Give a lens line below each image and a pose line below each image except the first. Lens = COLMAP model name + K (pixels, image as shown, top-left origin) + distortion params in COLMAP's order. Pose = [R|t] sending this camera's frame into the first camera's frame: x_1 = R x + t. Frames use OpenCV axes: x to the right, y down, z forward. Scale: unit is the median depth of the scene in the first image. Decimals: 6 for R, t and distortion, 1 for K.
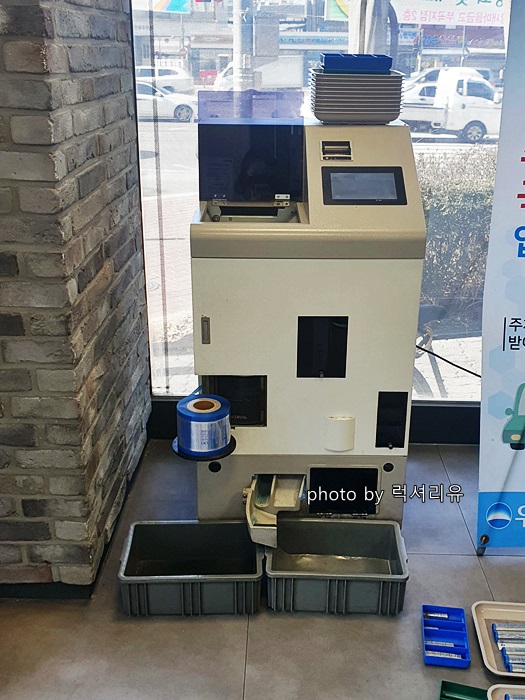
lens RADIAL K [[779.7, 0, 262.9], [0, 779.7, 377.5], [0, 0, 1]] dist [0.128486, -0.417727]
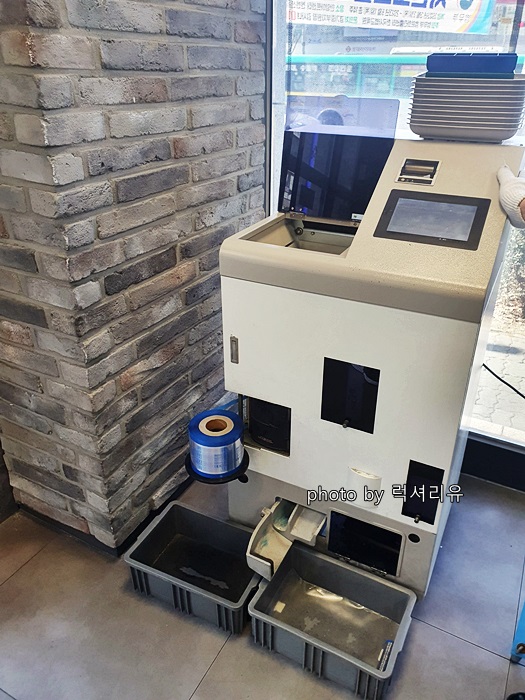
lens RADIAL K [[540.9, 0, 265.3], [0, 540.9, 351.3], [0, 0, 1]] dist [0.002860, -0.002242]
pose [[0.889486, 0.211918, -0.404852, 0.228998], [-0.177690, 0.976641, 0.120823, -0.145372], [0.421000, -0.035532, 0.906364, 0.410698]]
